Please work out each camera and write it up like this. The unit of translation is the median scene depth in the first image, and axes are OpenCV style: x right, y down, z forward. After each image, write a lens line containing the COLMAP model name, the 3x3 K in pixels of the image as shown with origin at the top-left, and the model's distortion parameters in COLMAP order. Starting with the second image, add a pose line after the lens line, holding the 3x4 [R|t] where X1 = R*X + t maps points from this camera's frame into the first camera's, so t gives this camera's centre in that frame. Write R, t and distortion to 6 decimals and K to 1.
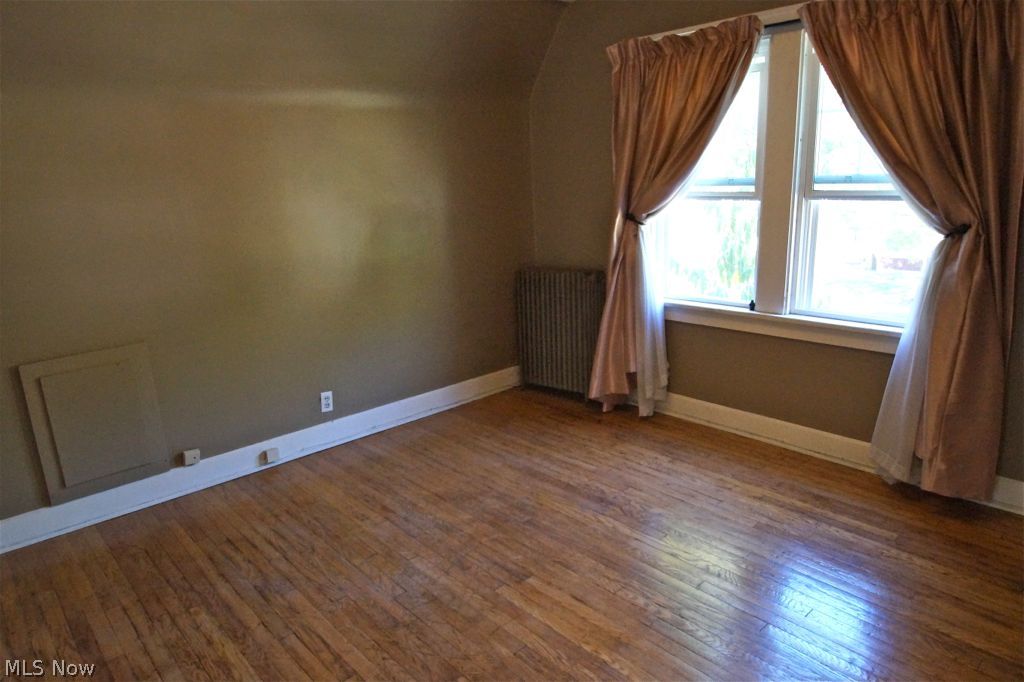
lens RADIAL K [[652.1, 0, 507.4], [0, 652.1, 345.9], [0, 0, 1]] dist [-0.015868, -0.030174]
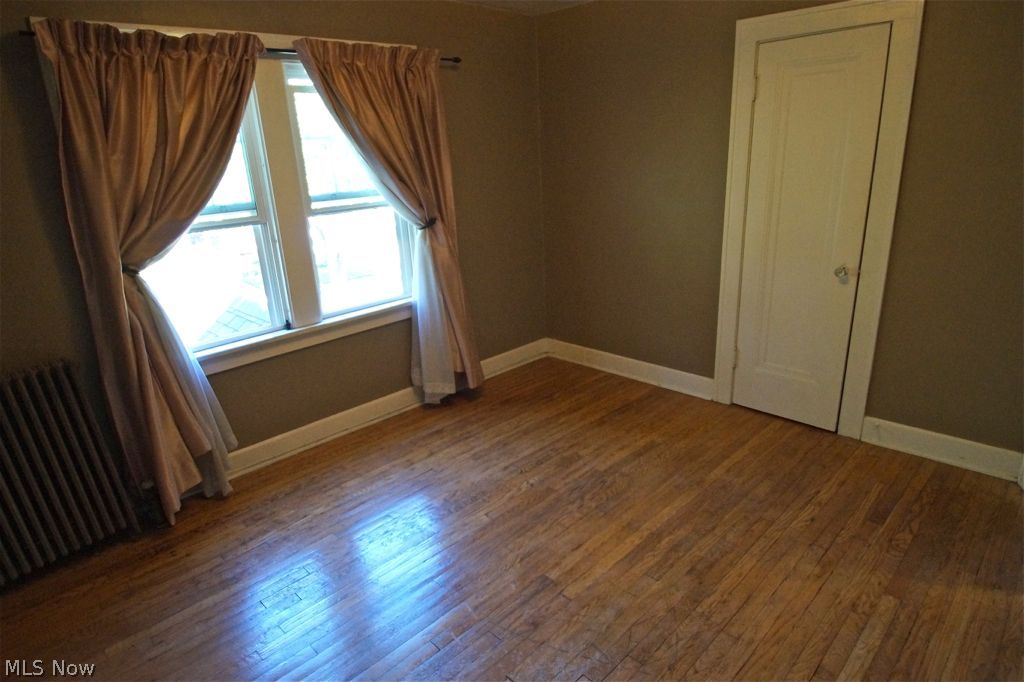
lens RADIAL K [[578.8, 0, 512.0], [0, 578.8, 341.0], [0, 0, 1]] dist [-0.000895, -0.000179]
pose [[-0.018710, -0.267019, 0.963510, -0.561445], [0.319723, 0.911480, 0.258809, -0.176808], [-0.947326, 0.312898, 0.068318, 0.664181]]
